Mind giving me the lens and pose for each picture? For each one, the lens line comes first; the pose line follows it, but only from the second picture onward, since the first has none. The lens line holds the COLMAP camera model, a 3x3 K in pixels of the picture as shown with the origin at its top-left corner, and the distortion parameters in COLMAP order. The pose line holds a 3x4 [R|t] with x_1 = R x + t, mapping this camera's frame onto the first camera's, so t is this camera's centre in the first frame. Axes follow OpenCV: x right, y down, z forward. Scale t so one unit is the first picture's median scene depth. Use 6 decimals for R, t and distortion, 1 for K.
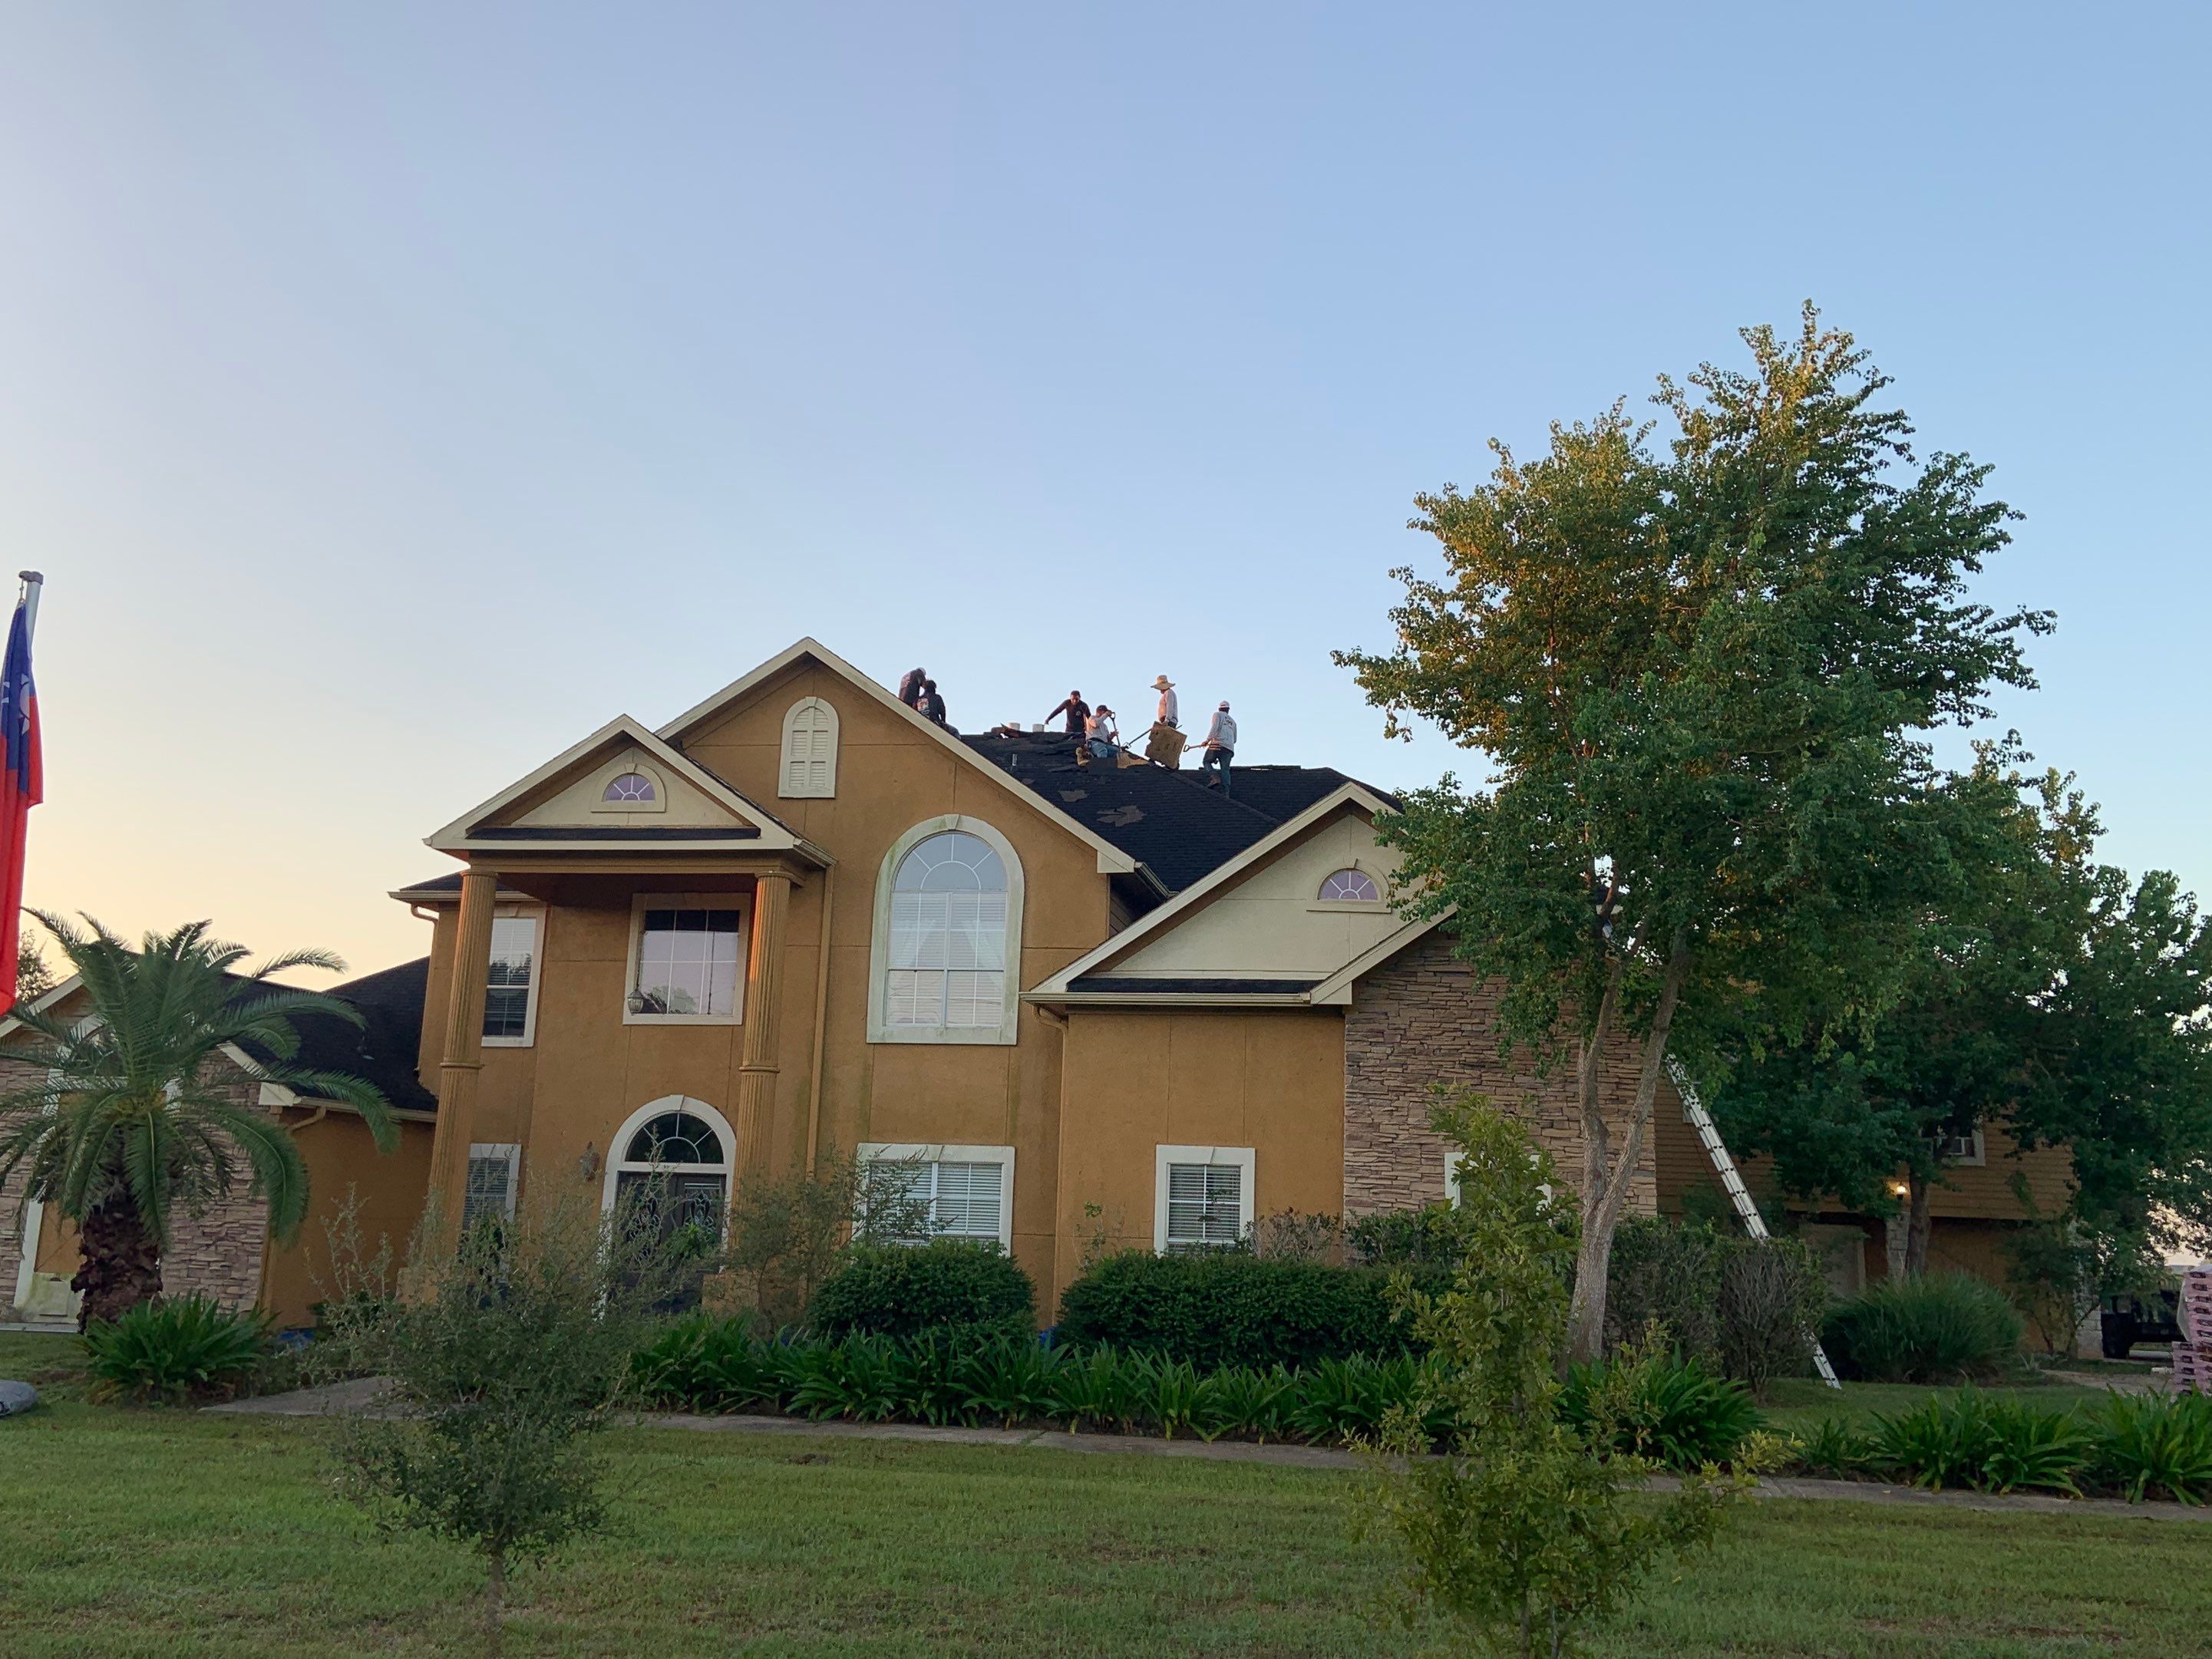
lens RADIAL K [[1943.1, 0, 1116.8], [0, 1943.1, 828.4], [0, 0, 1]] dist [0.129792, -0.157266]
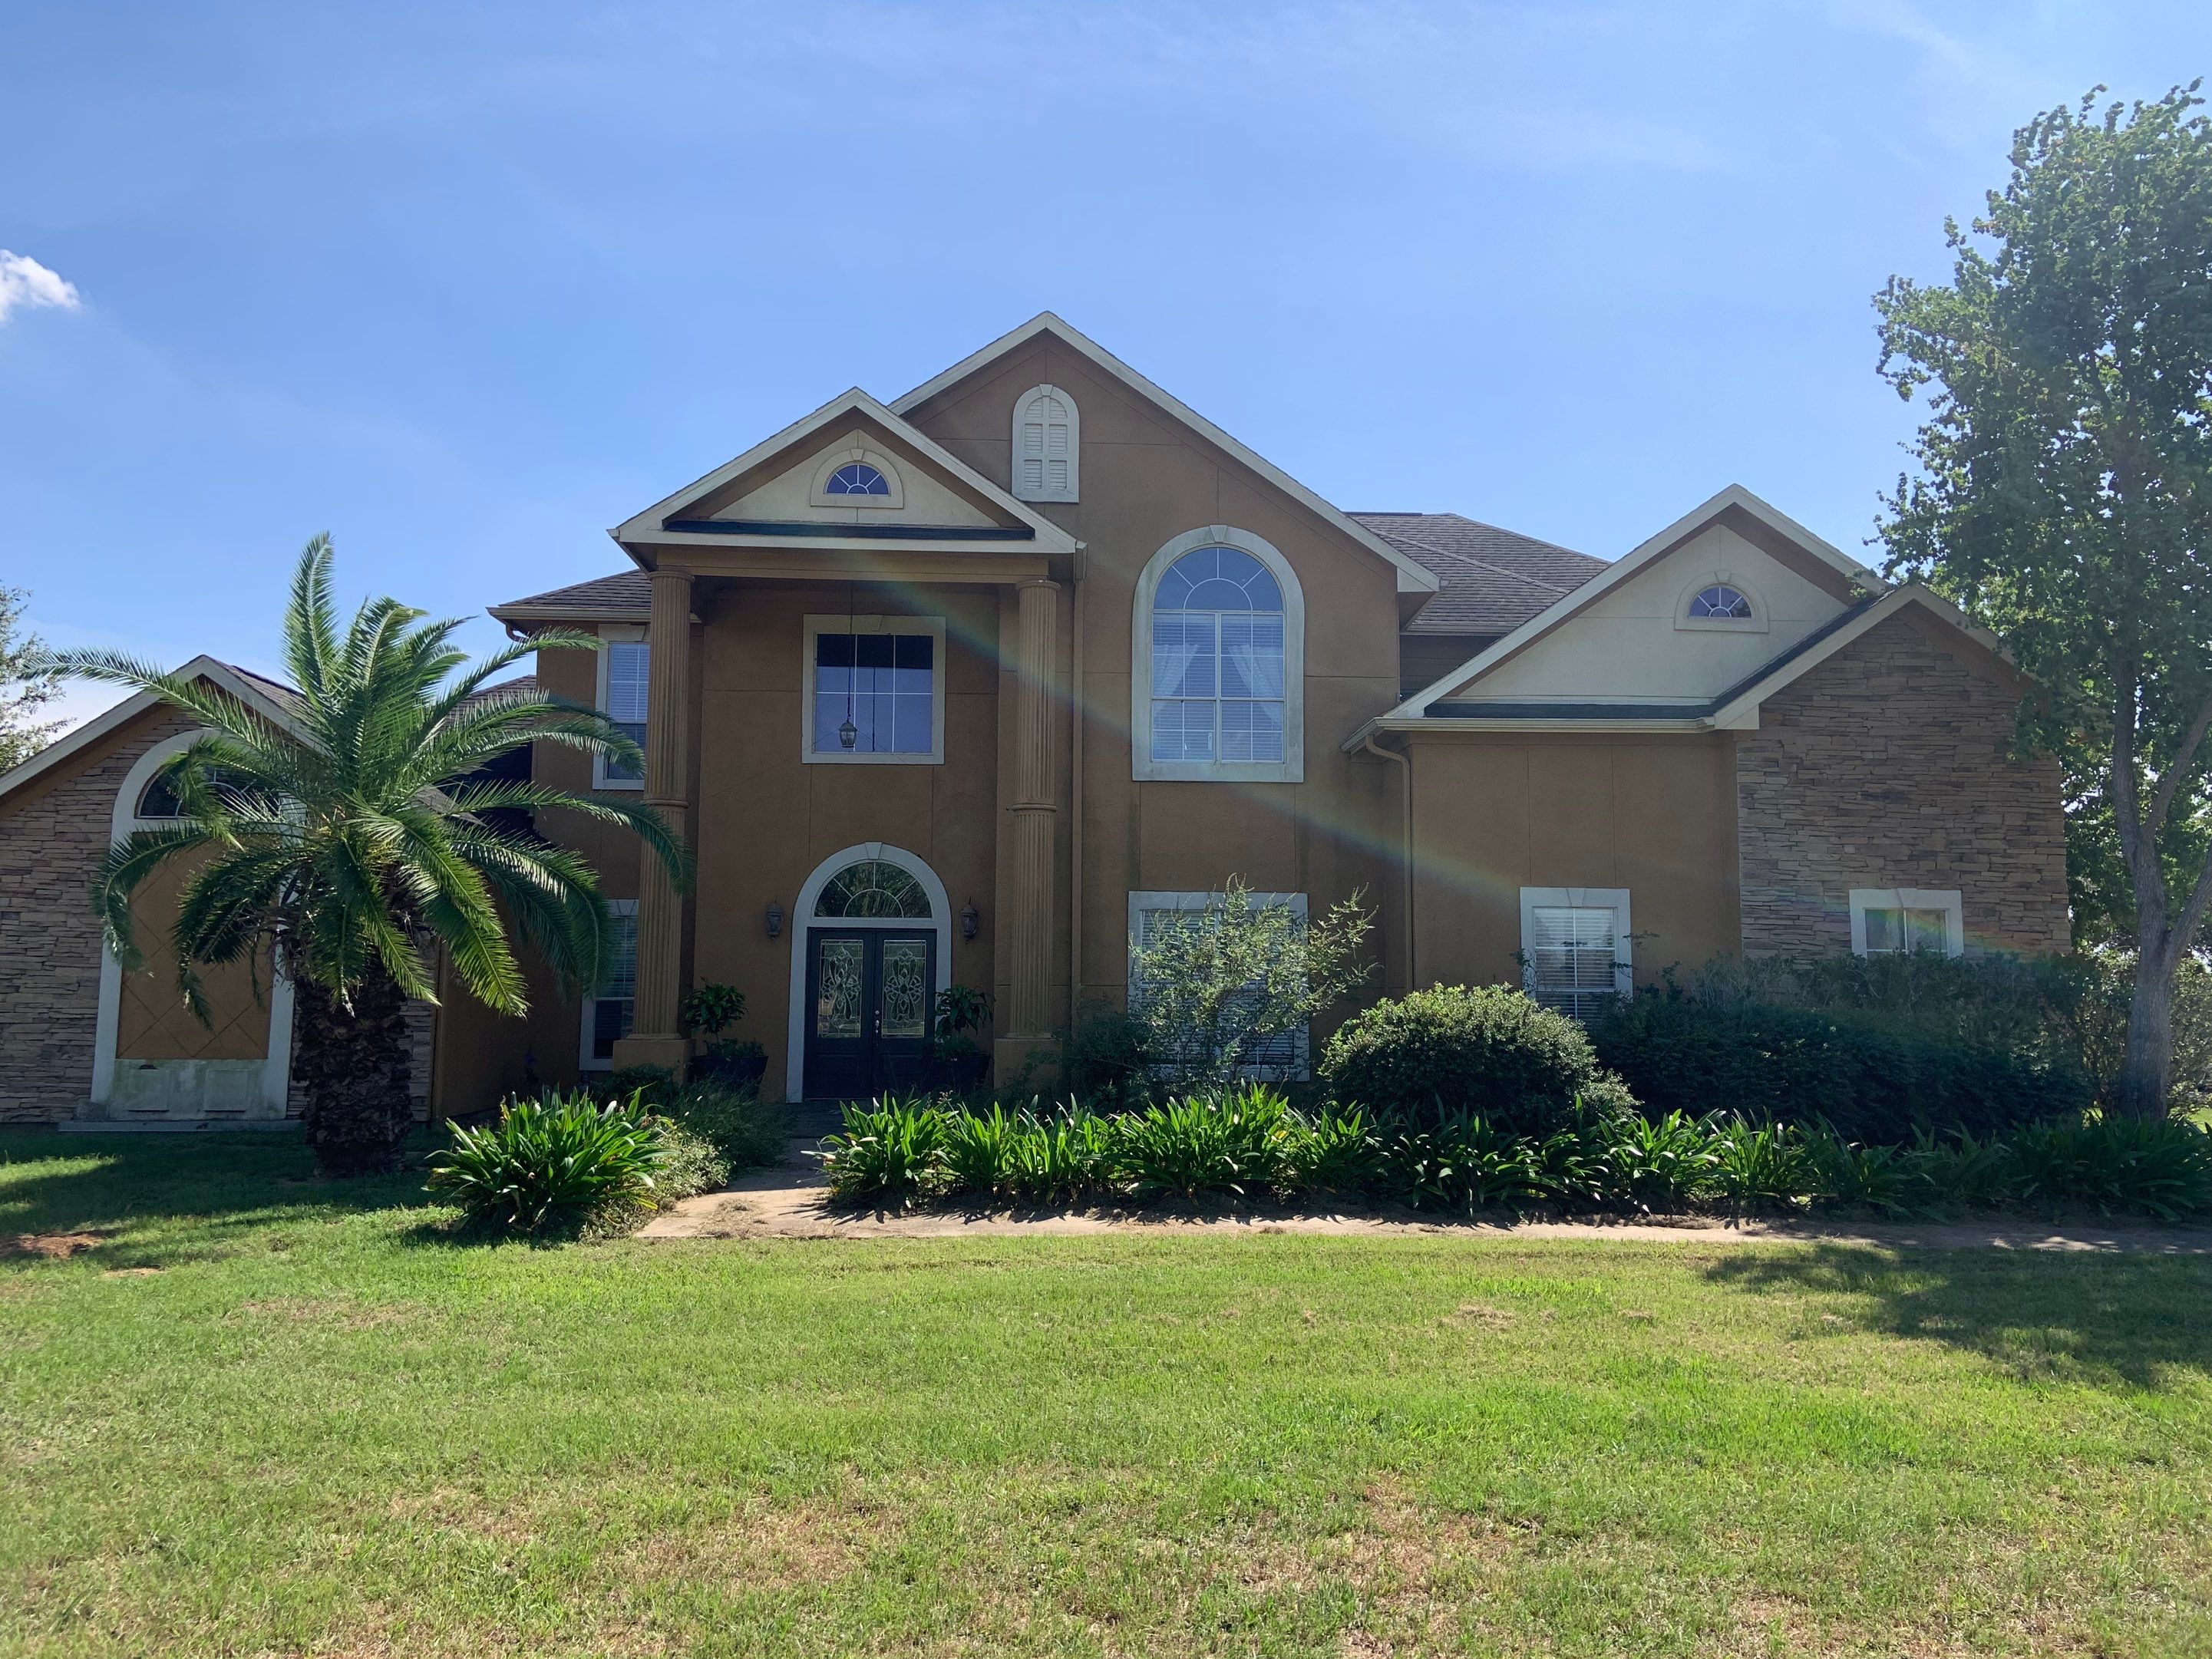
lens RADIAL K [[1638.0, 0, 1120.0], [0, 1638.0, 827.5], [0, 0, 1]] dist [0.128123, -0.157872]
pose [[0.977146, -0.004216, 0.212528, -0.300019], [-0.018285, 0.994430, 0.103798, 0.054725], [-0.211782, -0.105312, 0.971626, 0.278102]]
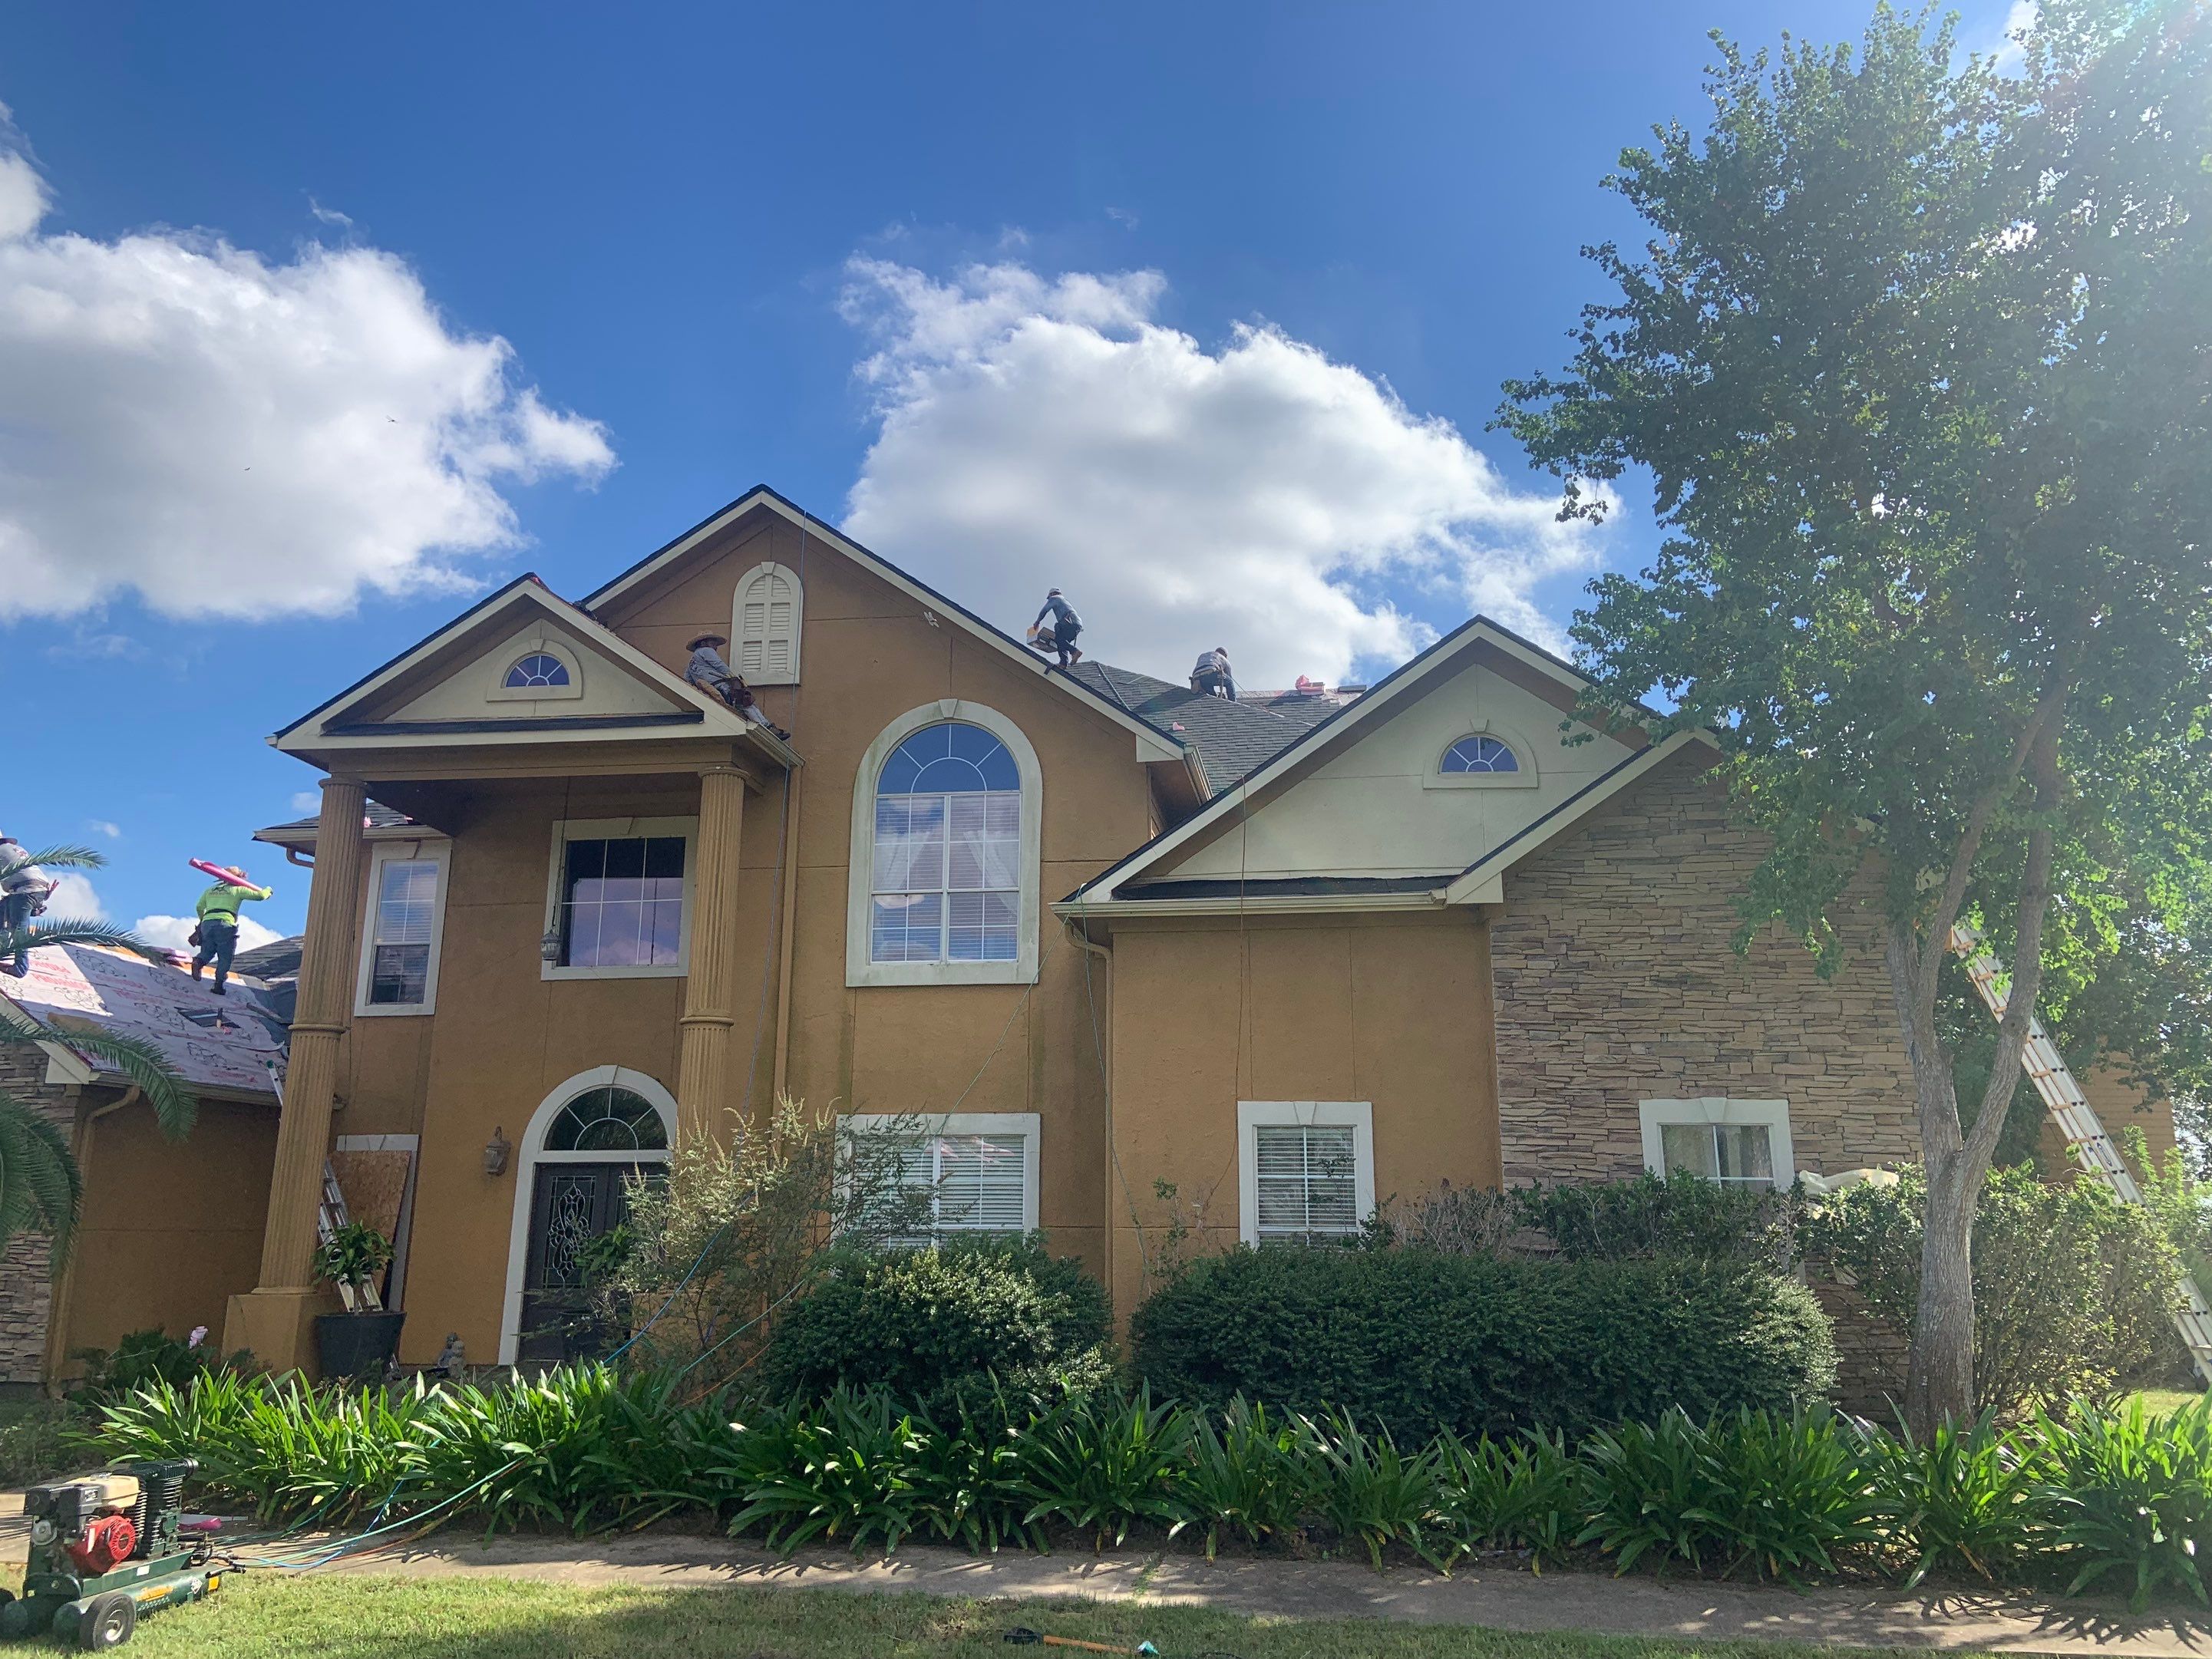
lens RADIAL K [[1646.9, 0, 1106.0], [0, 1646.9, 829.5], [0, 0, 1]] dist [0.122932, -0.149549]
pose [[0.999194, -0.019777, 0.034932, -0.046760], [0.020874, 0.999291, -0.031321, 0.071188], [-0.034287, 0.032025, 0.998899, 0.337244]]
